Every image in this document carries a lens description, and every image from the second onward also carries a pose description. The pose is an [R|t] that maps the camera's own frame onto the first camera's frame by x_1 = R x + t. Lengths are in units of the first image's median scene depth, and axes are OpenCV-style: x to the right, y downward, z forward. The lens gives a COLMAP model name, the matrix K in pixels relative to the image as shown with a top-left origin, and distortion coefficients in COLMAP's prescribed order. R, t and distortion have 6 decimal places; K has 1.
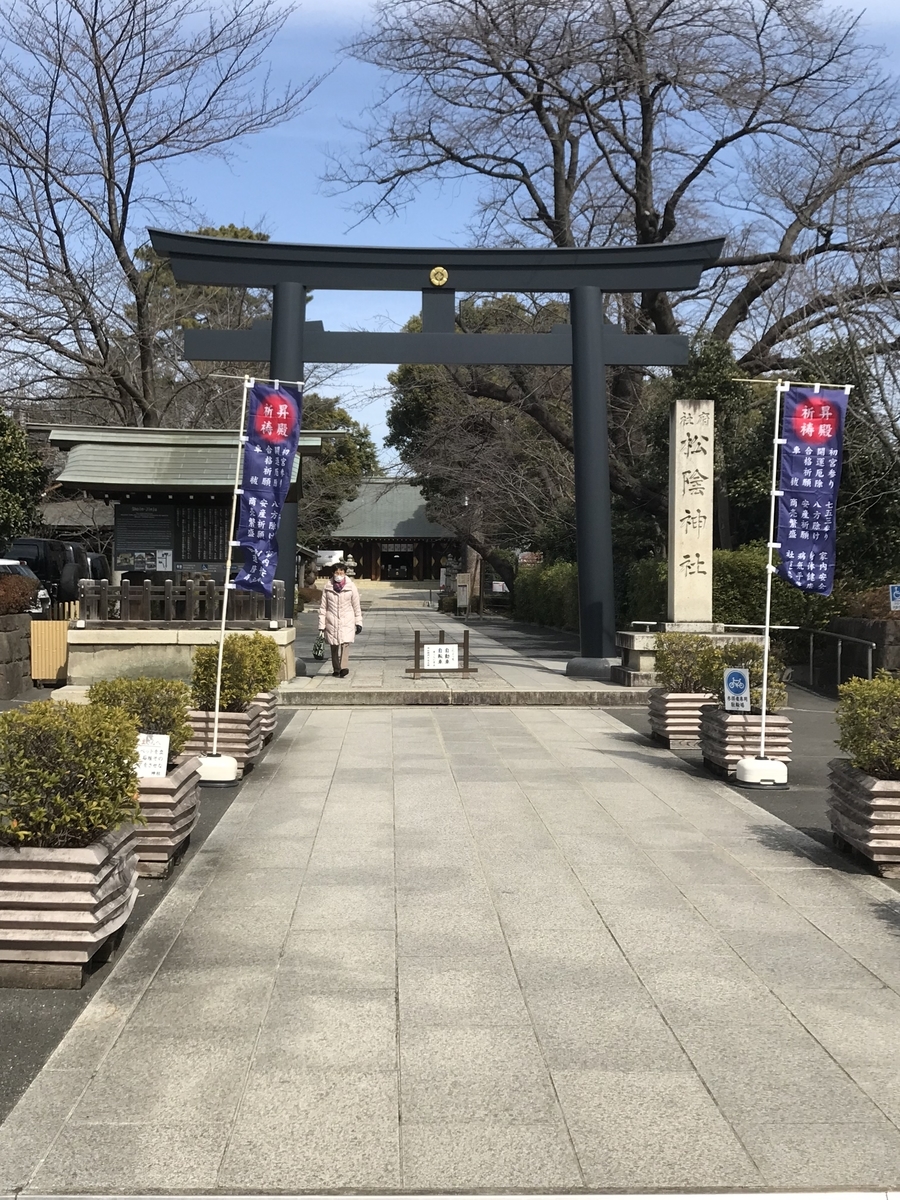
lens RADIAL K [[1609.6, 0, 449.9], [0, 1609.6, 599.6], [0, 0, 1]] dist [0.016032, 0.000000]
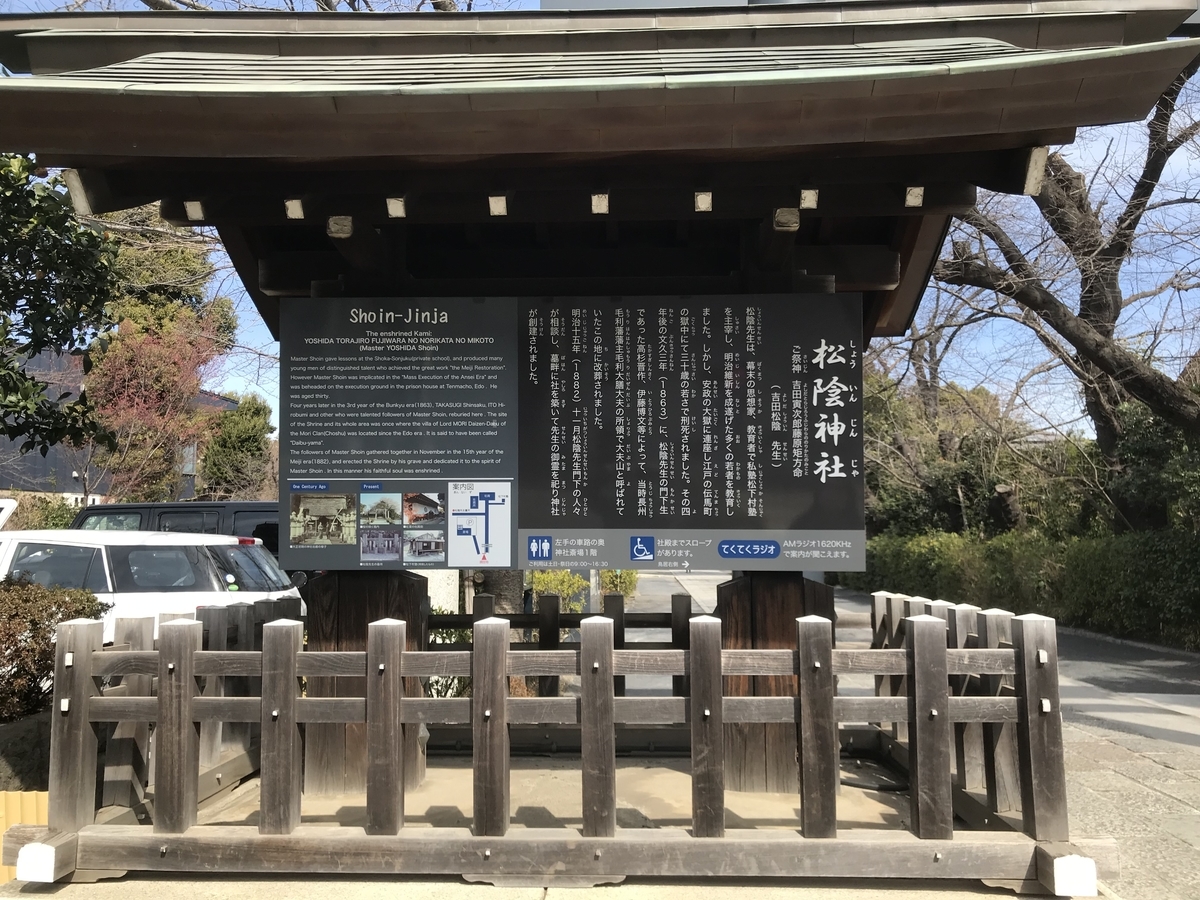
lens RADIAL K [[987.6, 0, 600.6], [0, 987.6, 449.9], [0, 0, 1]] dist [0.011396, -0.001333]
pose [[0.996974, -0.023199, -0.074199, -0.147584], [0.014934, 0.993813, -0.110054, -0.018561], [0.076293, 0.108613, 0.991152, 0.851440]]
